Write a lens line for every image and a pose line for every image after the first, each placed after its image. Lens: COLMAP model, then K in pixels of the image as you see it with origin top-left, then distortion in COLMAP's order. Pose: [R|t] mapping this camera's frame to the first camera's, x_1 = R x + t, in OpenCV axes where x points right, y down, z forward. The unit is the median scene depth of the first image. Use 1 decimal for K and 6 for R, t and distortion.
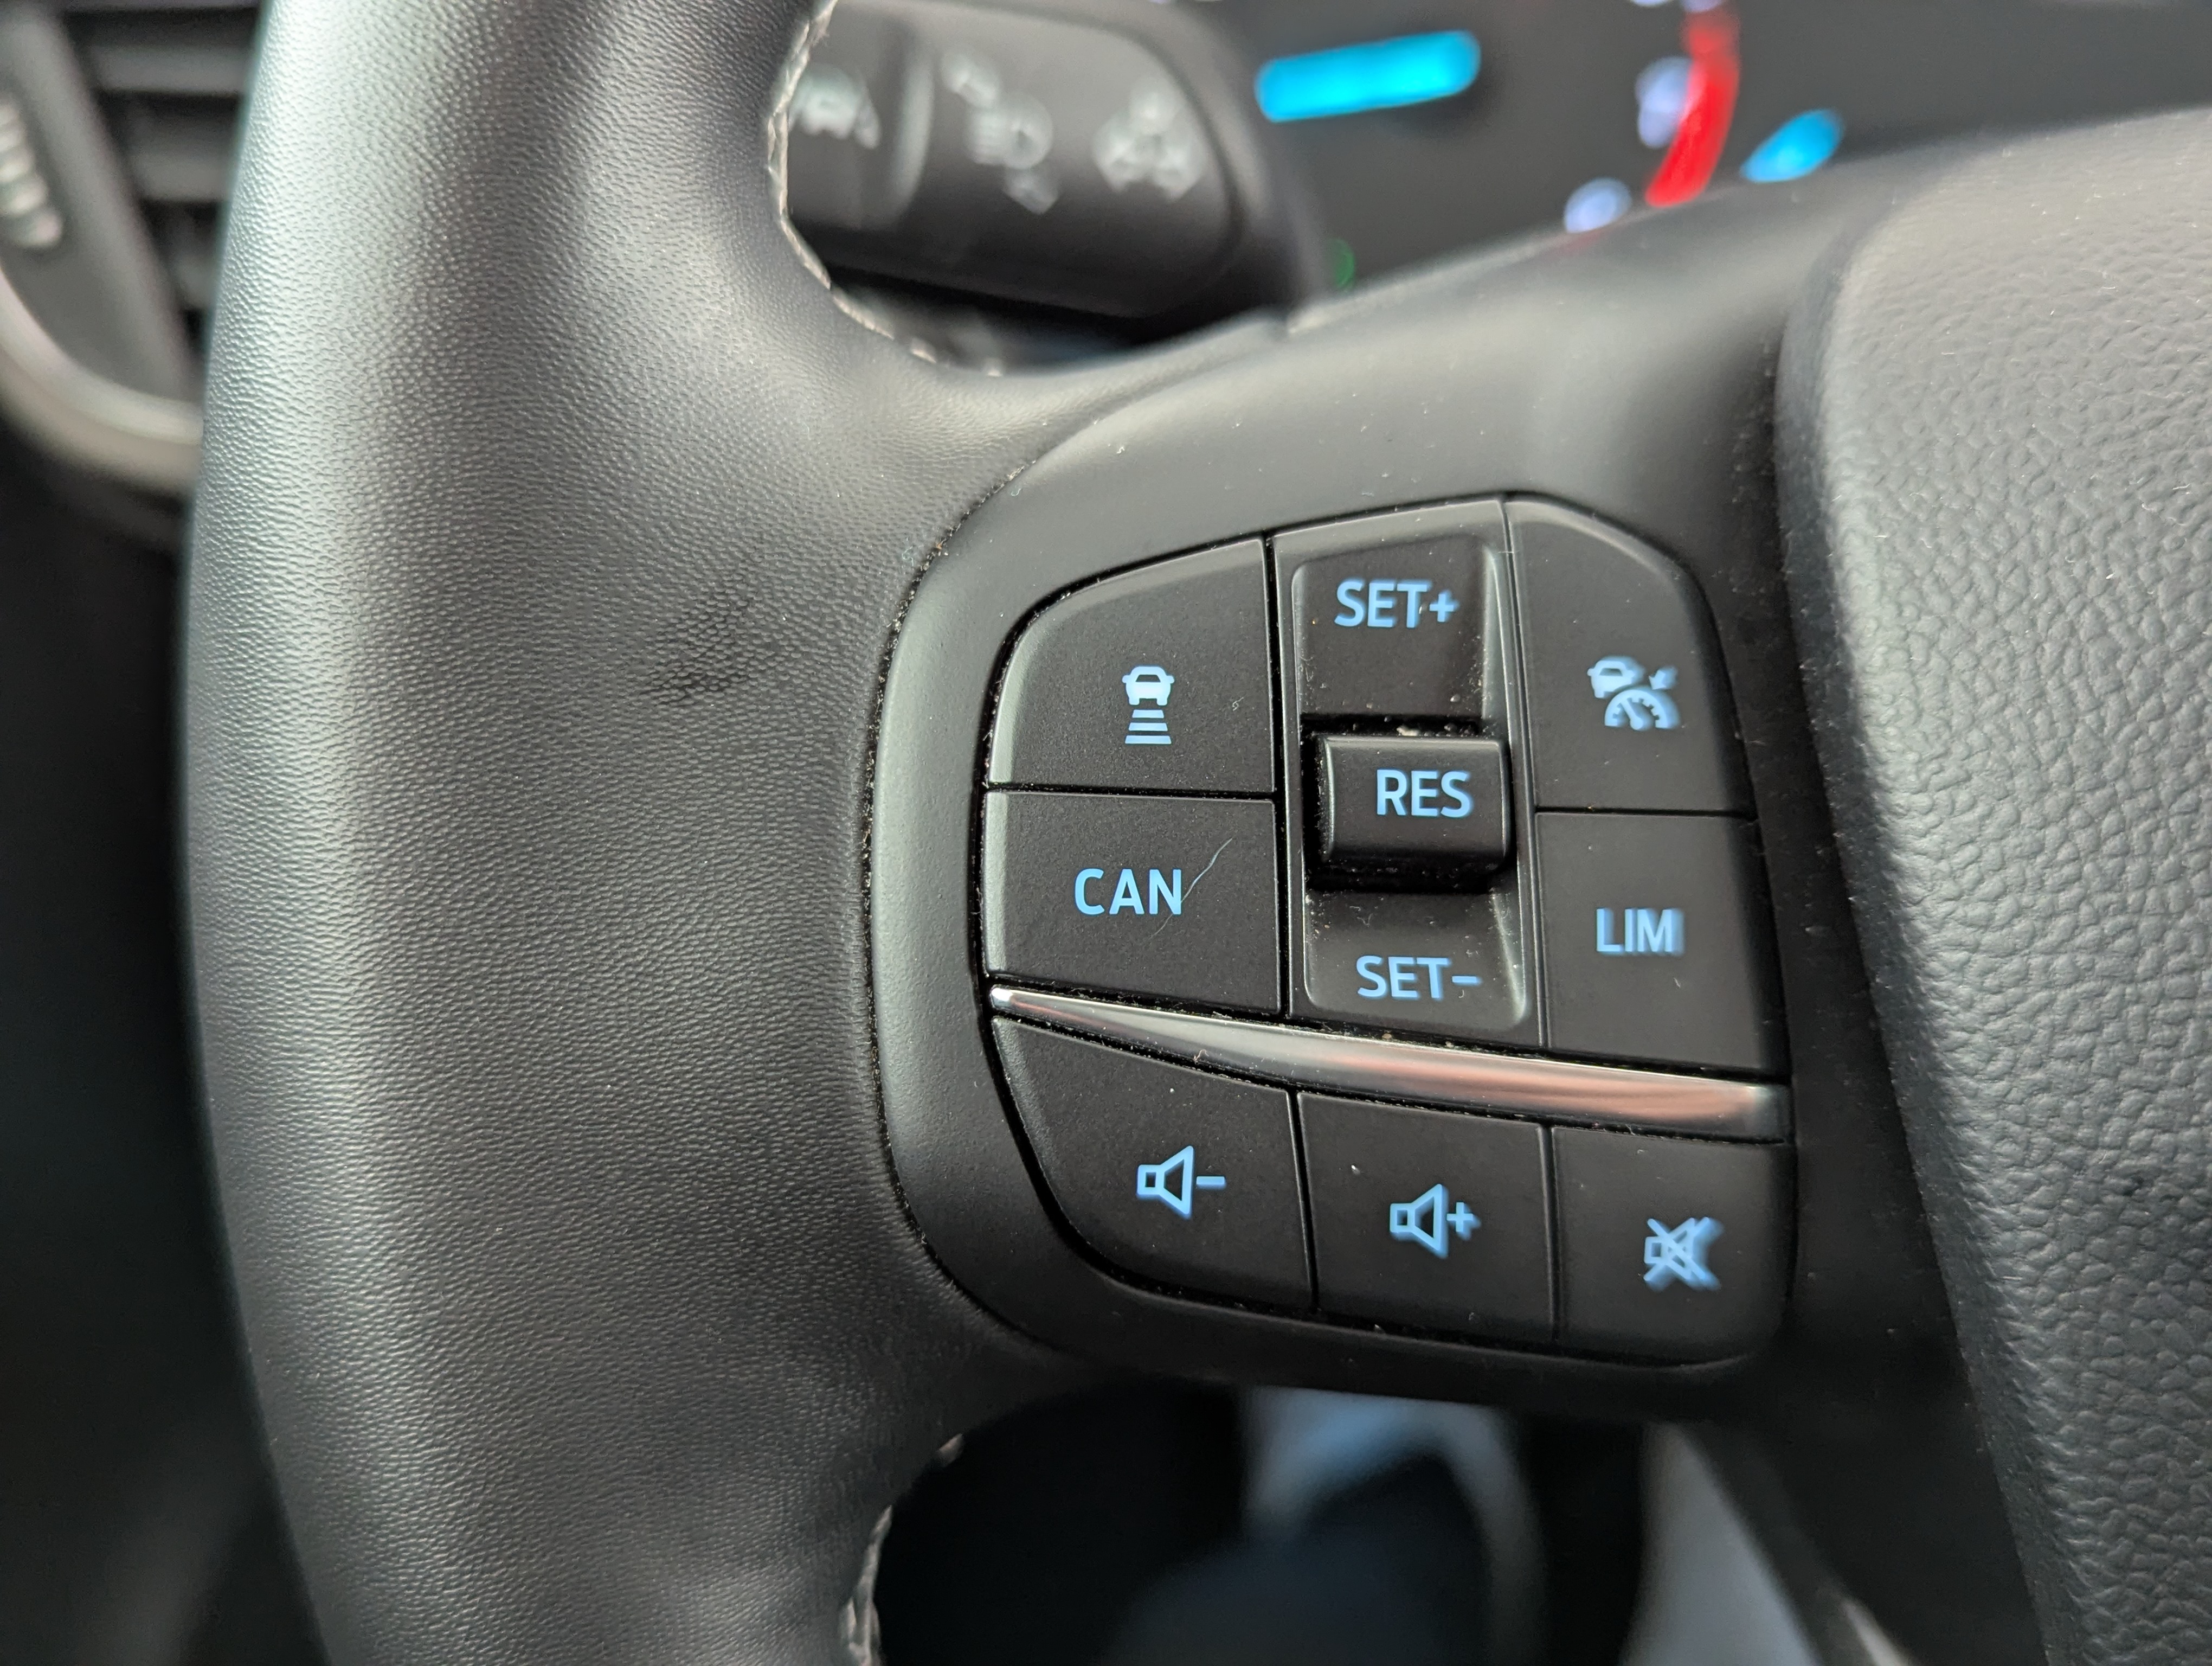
lens RADIAL K [[1960.3, 0, 1106.0], [0, 1960.3, 833.0], [0, 0, 1]] dist [0.032112, -0.006843]
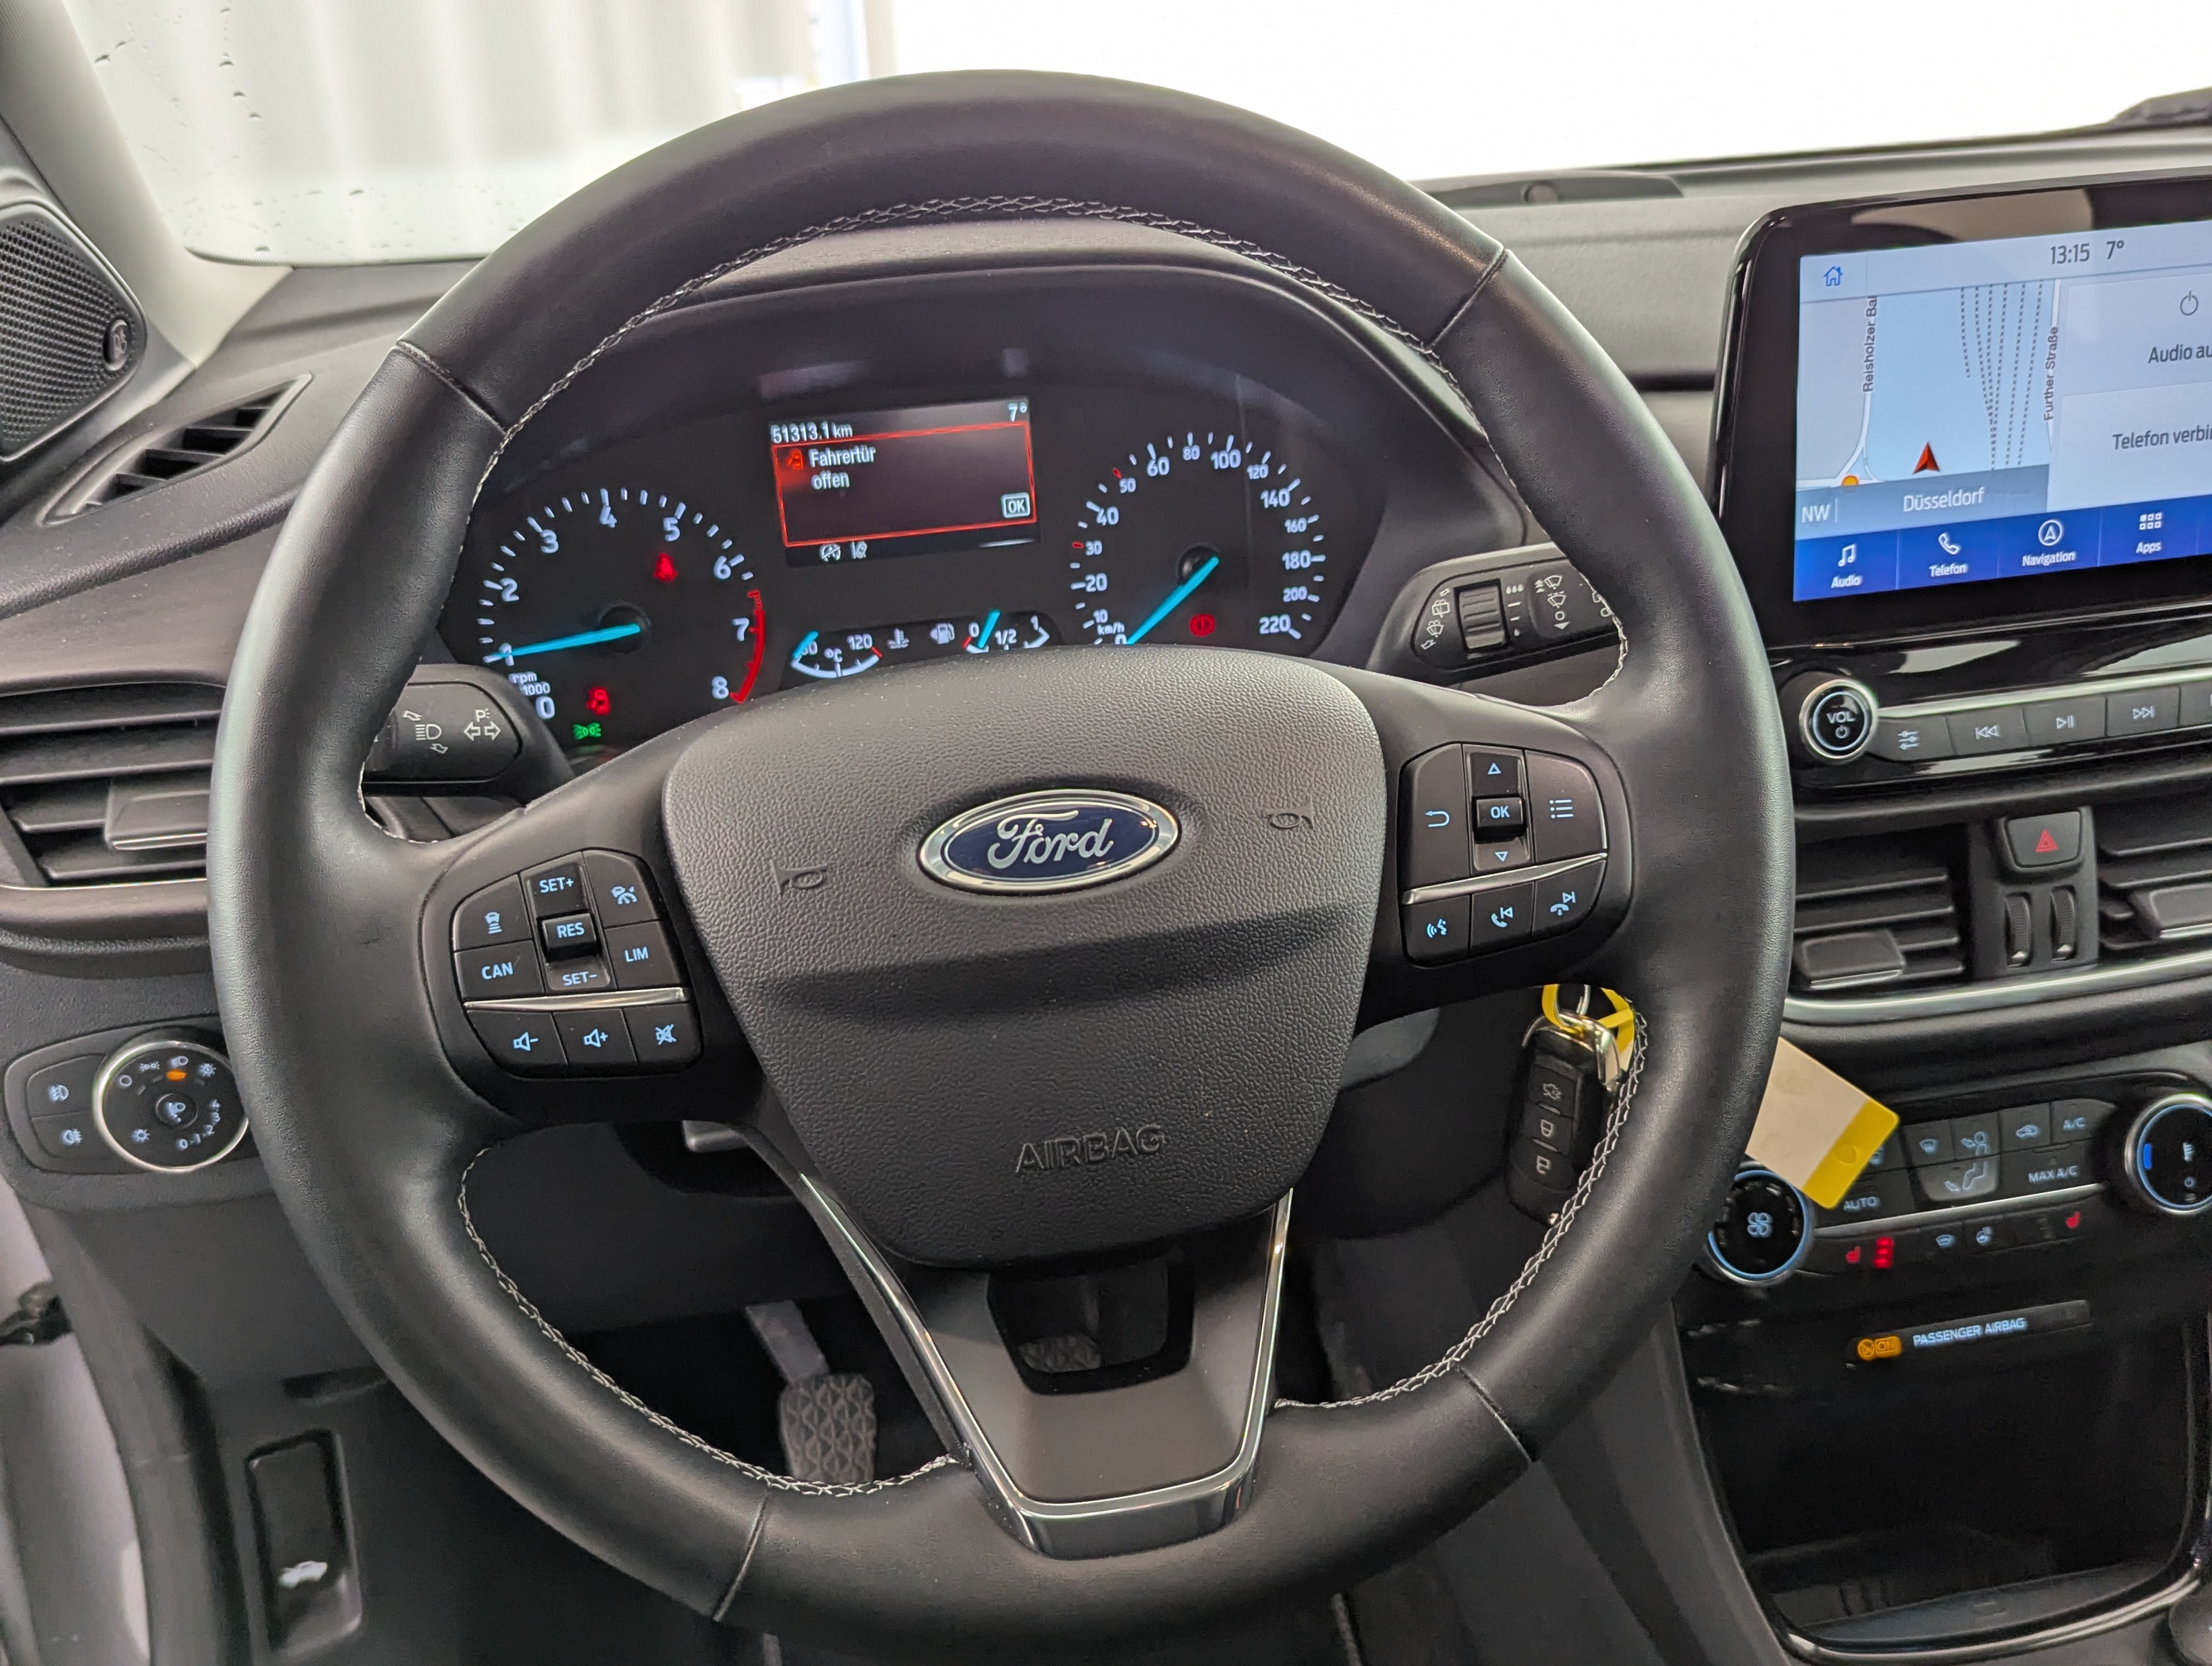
lens RADIAL K [[2019.6, 0, 1104.0], [0, 2019.6, 816.8], [0, 0, 1]] dist [0.043808, -0.019277]
pose [[0.950201, -0.190029, 0.246996, 0.212136], [0.222127, 0.968895, -0.109099, 0.424498], [-0.218581, 0.158531, 0.962855, -3.060275]]
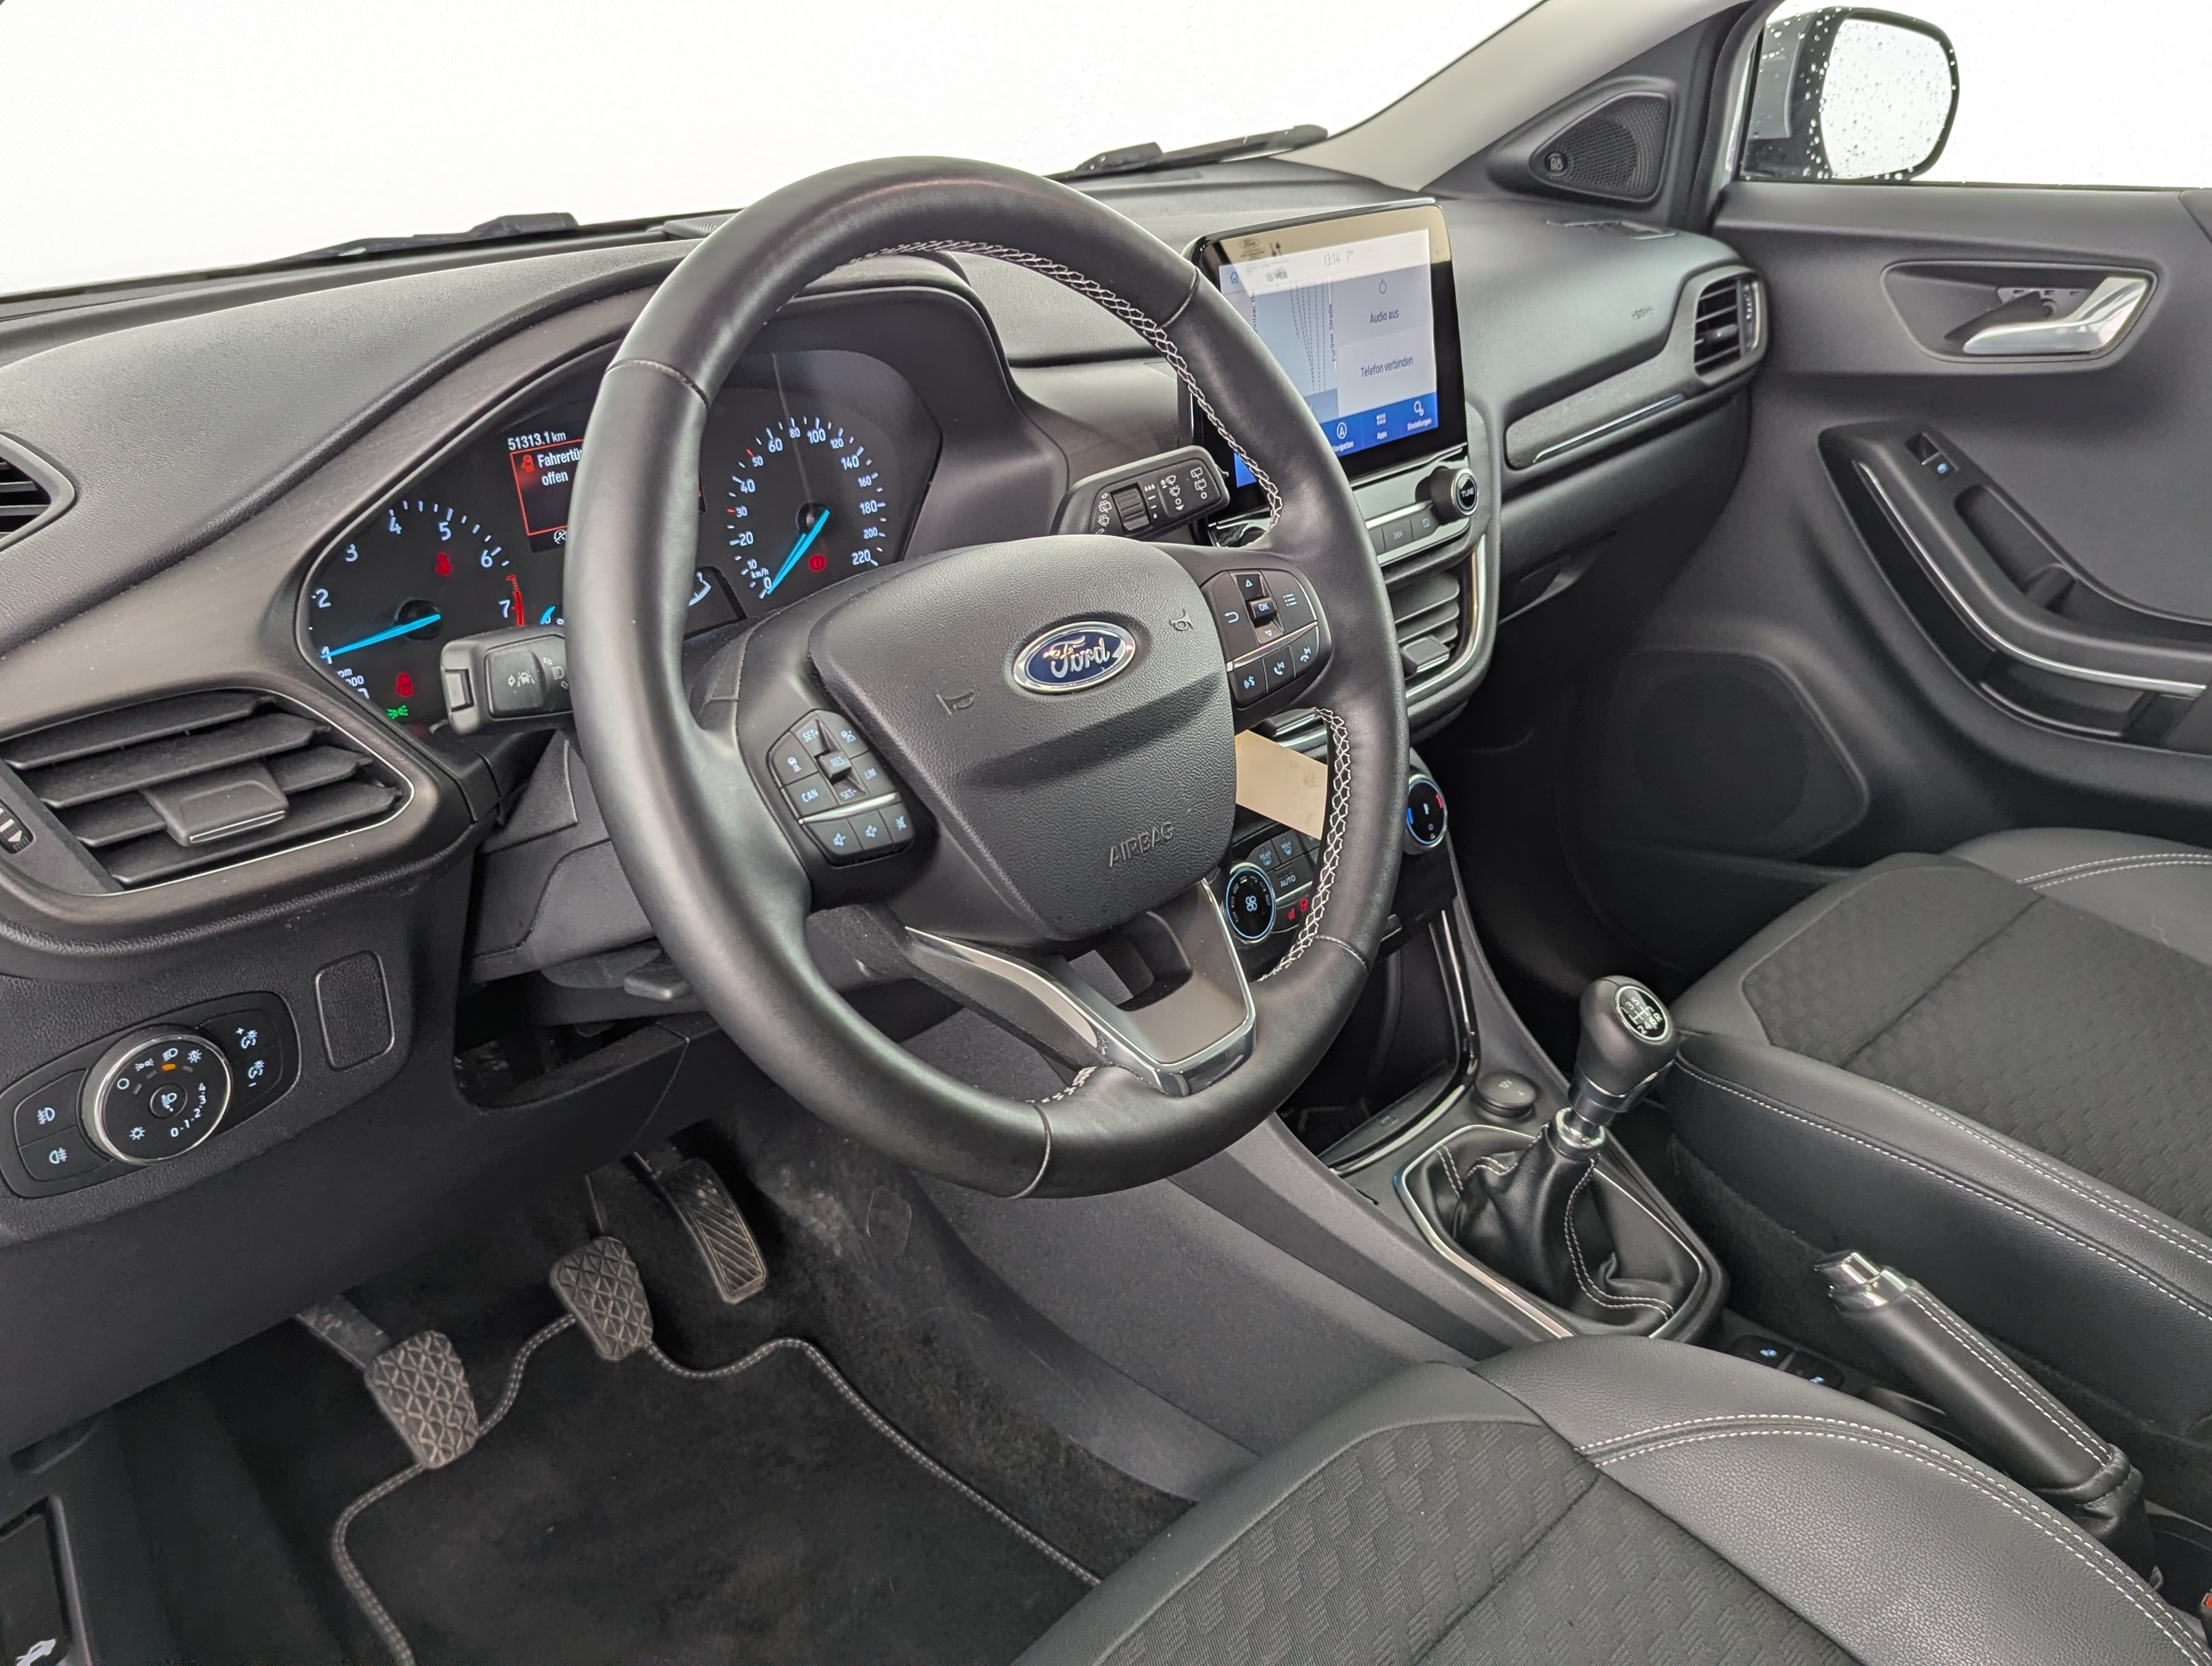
lens RADIAL K [[2033.6, 0, 1140.6], [0, 2033.6, 806.5], [0, 0, 1]] dist [0.084588, -0.107855]
pose [[0.571967, -0.350115, 0.741804, -3.607516], [0.434458, 0.896375, 0.088081, -0.043704], [-0.695773, 0.271903, 0.664808, -3.351988]]
